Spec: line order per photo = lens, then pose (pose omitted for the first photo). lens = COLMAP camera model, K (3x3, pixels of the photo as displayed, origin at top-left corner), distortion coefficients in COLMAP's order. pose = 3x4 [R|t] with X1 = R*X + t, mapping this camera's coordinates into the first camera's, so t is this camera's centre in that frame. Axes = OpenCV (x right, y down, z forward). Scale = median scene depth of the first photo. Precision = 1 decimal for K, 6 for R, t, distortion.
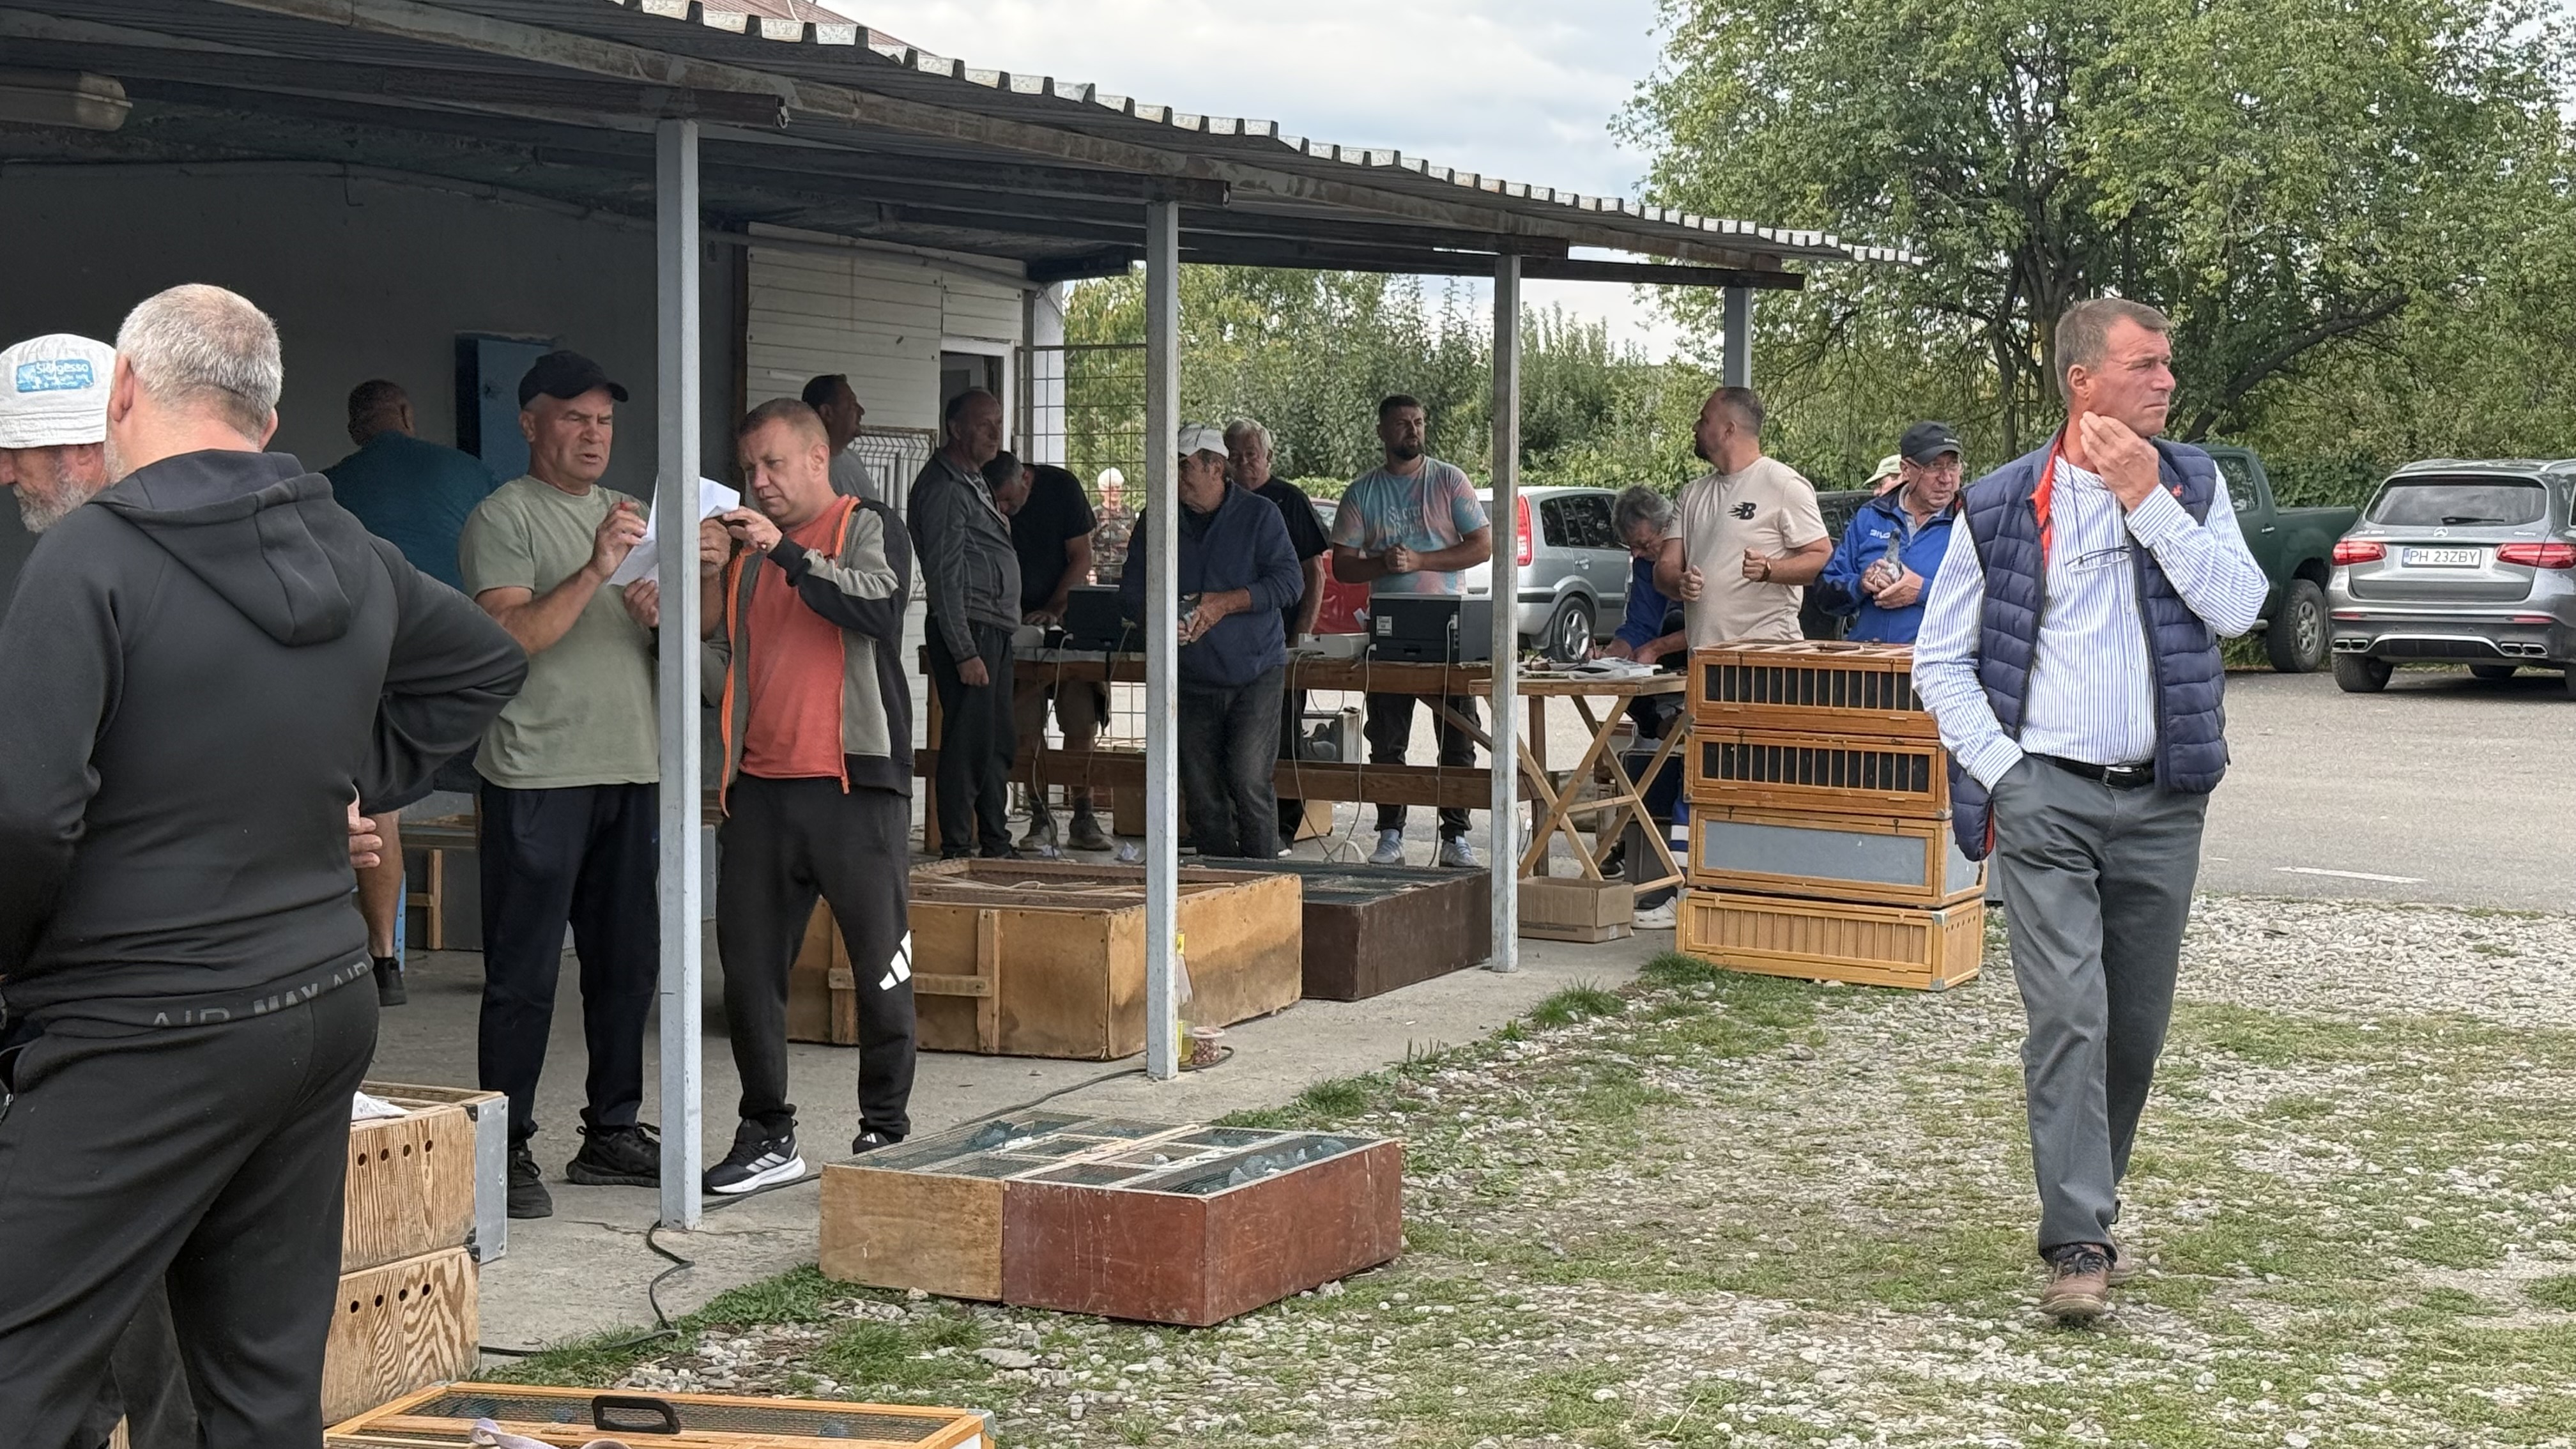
lens RADIAL K [[4218.6, 0, 1288.0], [0, 4218.6, 724.5], [0, 0, 1]] dist [0.035085, 0.010804]
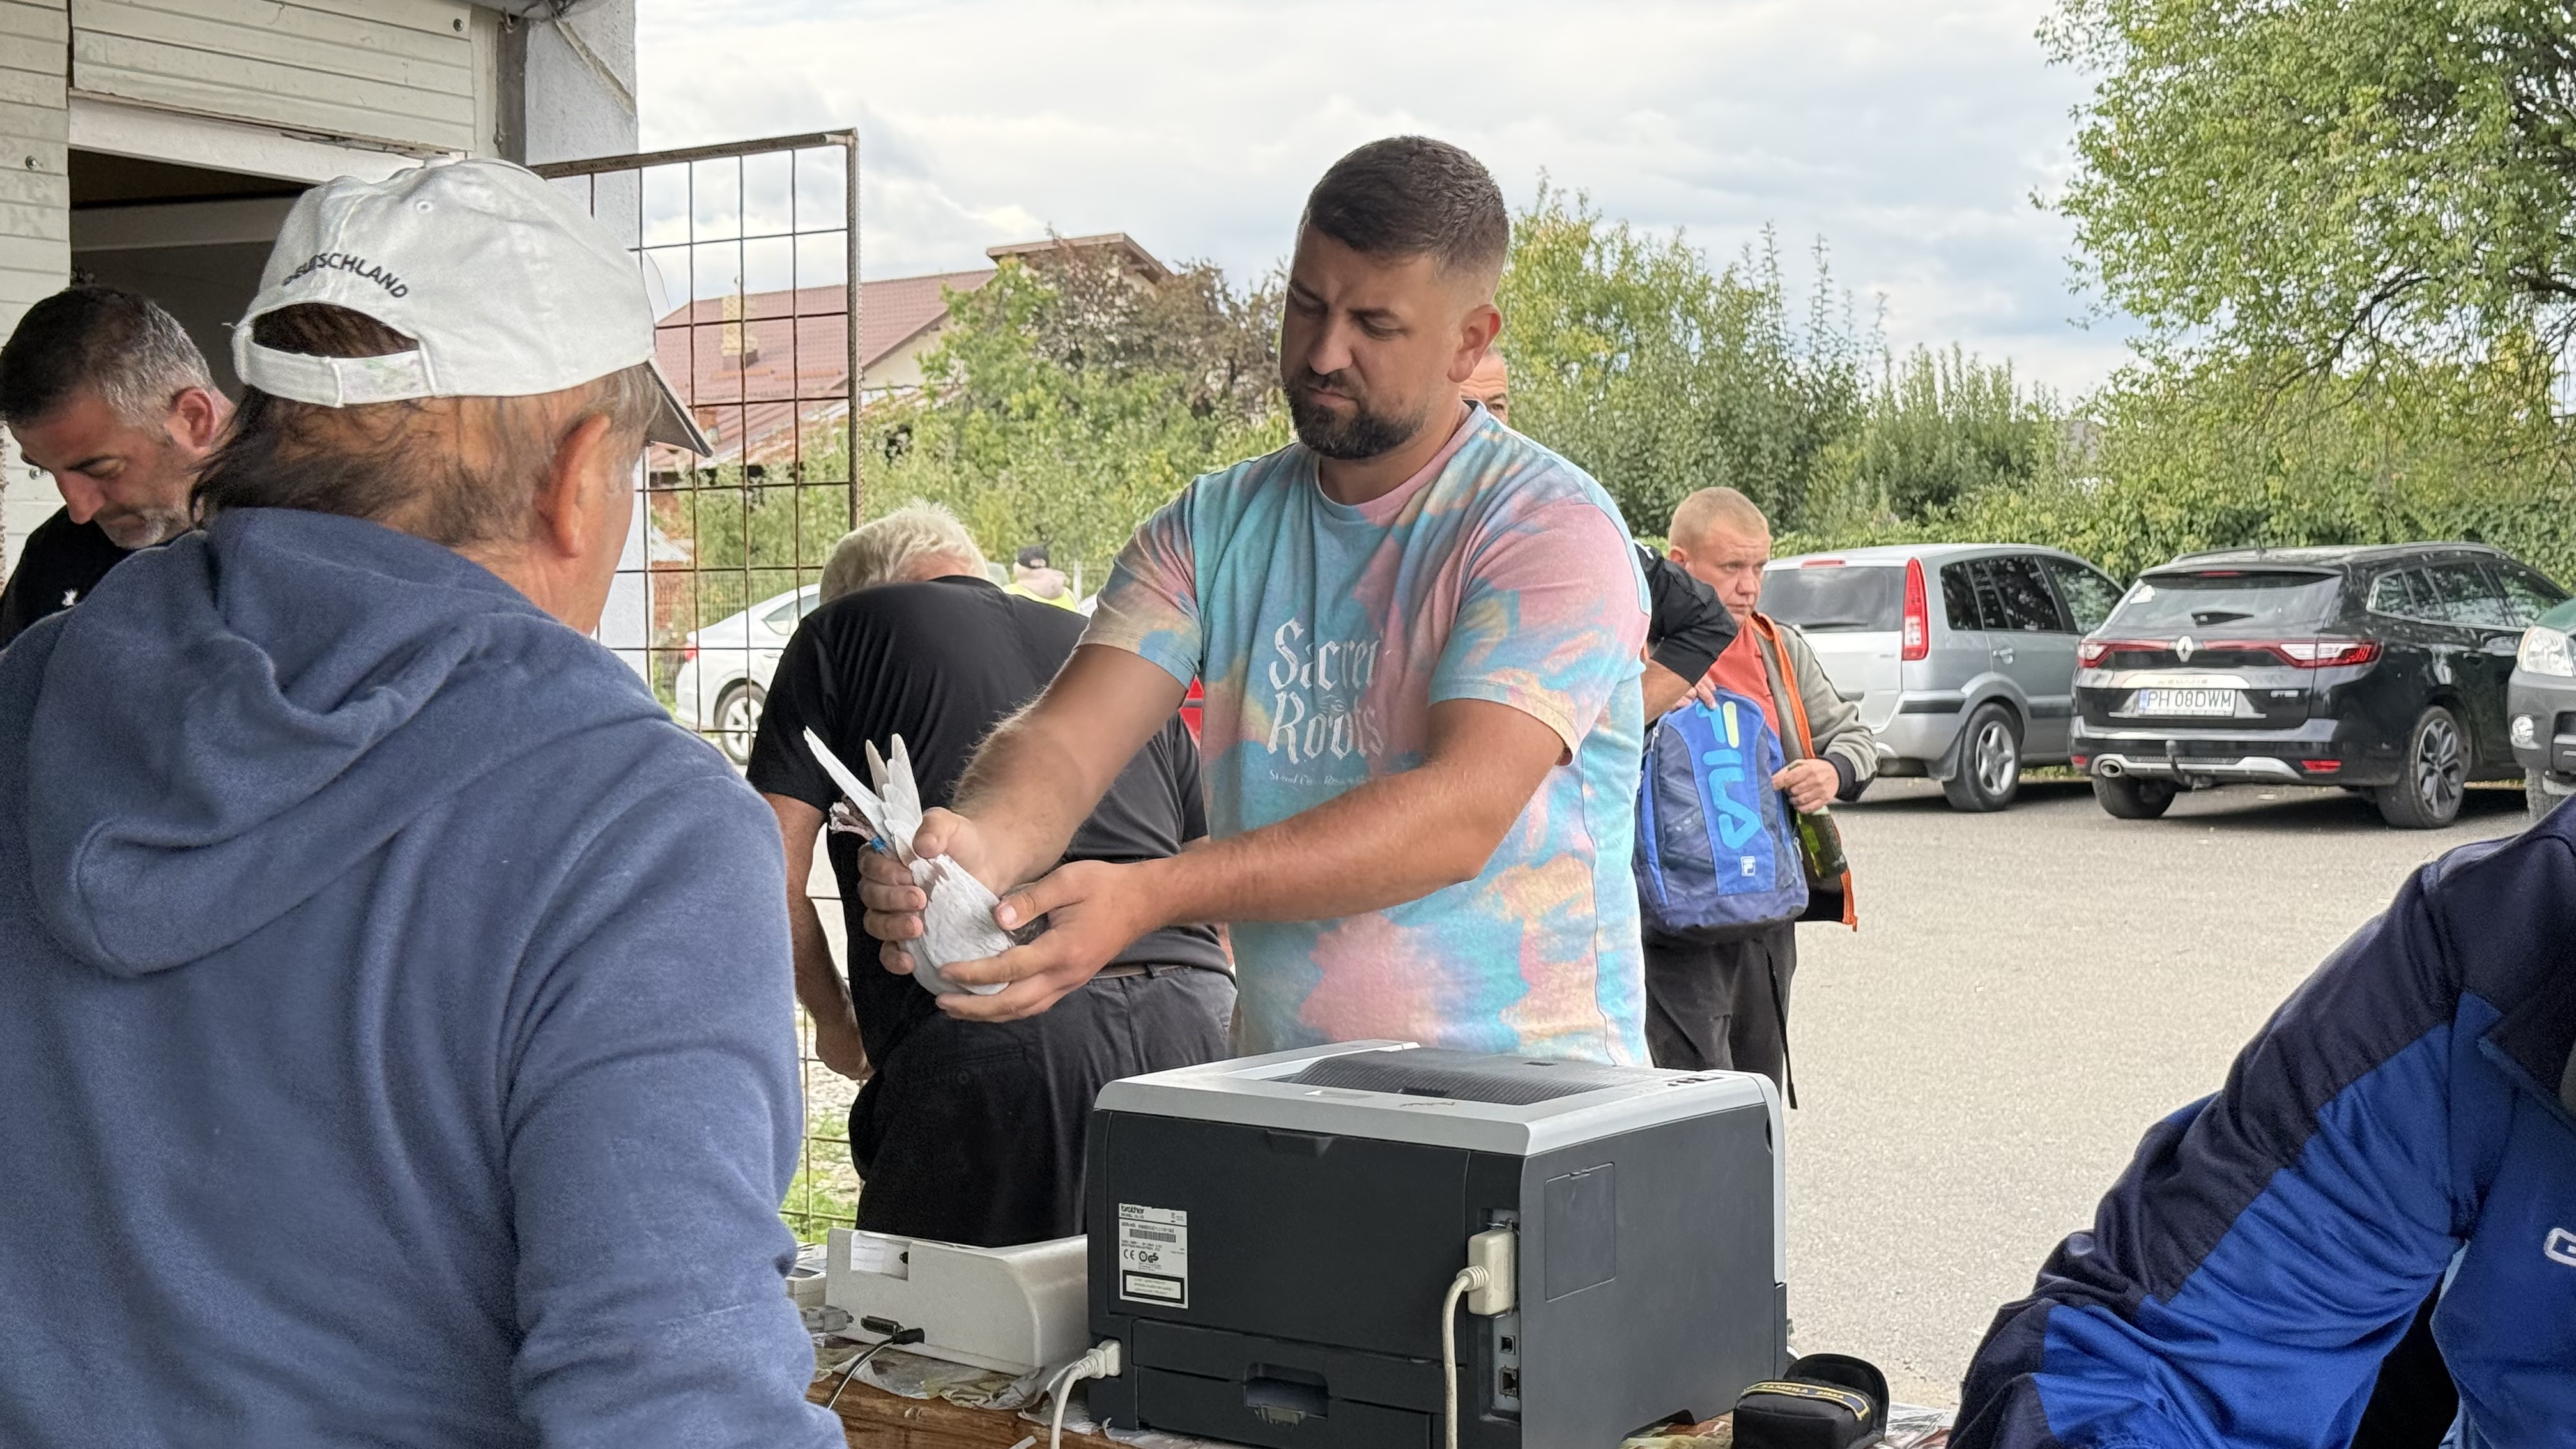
lens RADIAL K [[2870.3, 0, 1288.0], [0, 2870.3, 724.5], [0, 0, 1]] dist [0.001044, -0.002584]
pose [[0.986751, -0.006171, -0.162124, 0.028265], [0.006705, 0.999974, 0.002747, -0.026931], [0.162103, -0.003798, 0.986767, 0.483050]]
